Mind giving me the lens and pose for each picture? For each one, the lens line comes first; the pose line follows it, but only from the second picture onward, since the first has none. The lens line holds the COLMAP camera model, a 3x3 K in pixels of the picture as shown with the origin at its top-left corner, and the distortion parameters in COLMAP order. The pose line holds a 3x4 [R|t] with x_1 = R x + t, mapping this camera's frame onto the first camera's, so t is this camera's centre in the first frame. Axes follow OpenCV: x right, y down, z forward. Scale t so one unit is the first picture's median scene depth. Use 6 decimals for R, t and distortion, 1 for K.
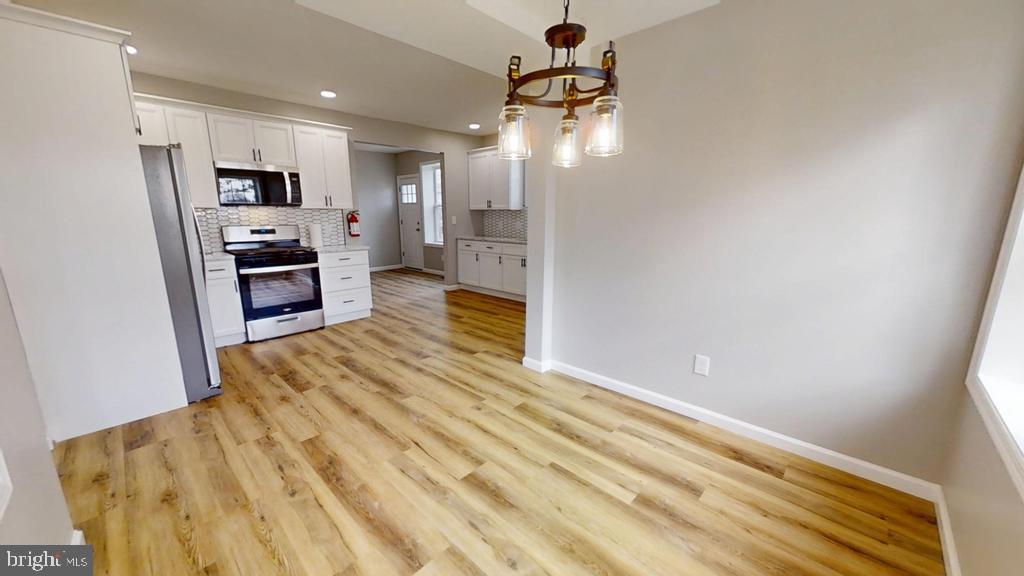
lens RADIAL K [[373.5, 0, 515.4], [0, 373.5, 289.9], [0, 0, 1]] dist [-0.002871, 0.000107]
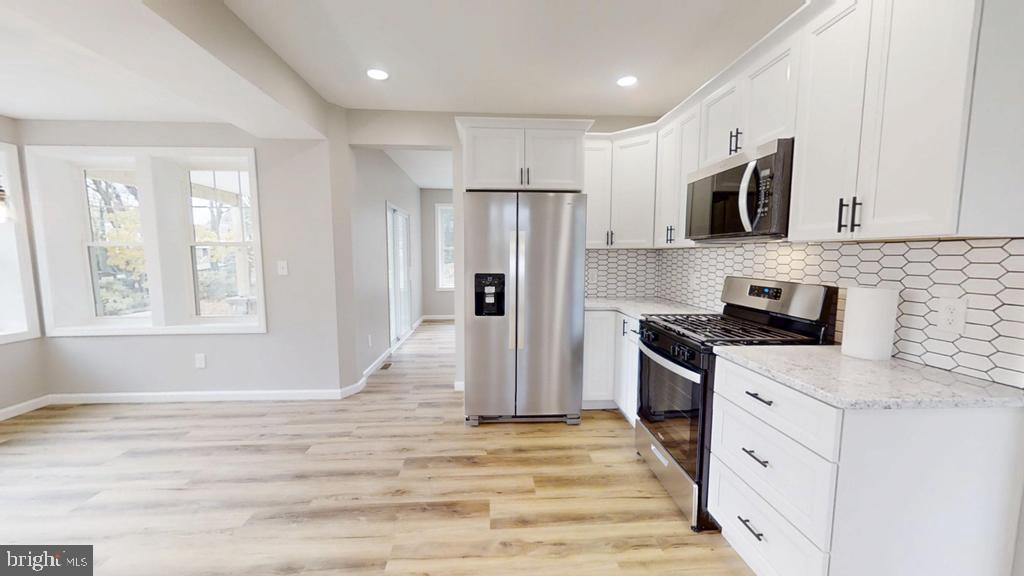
lens RADIAL K [[373.5, 0, 513.7], [0, 373.5, 290.3], [0, 0, 1]] dist [-0.002871, 0.000107]
pose [[-0.685485, 0.064850, -0.725193, -0.143809], [-0.149270, 0.962351, 0.227154, -0.321370], [0.712621, 0.263960, -0.649998, 1.580131]]
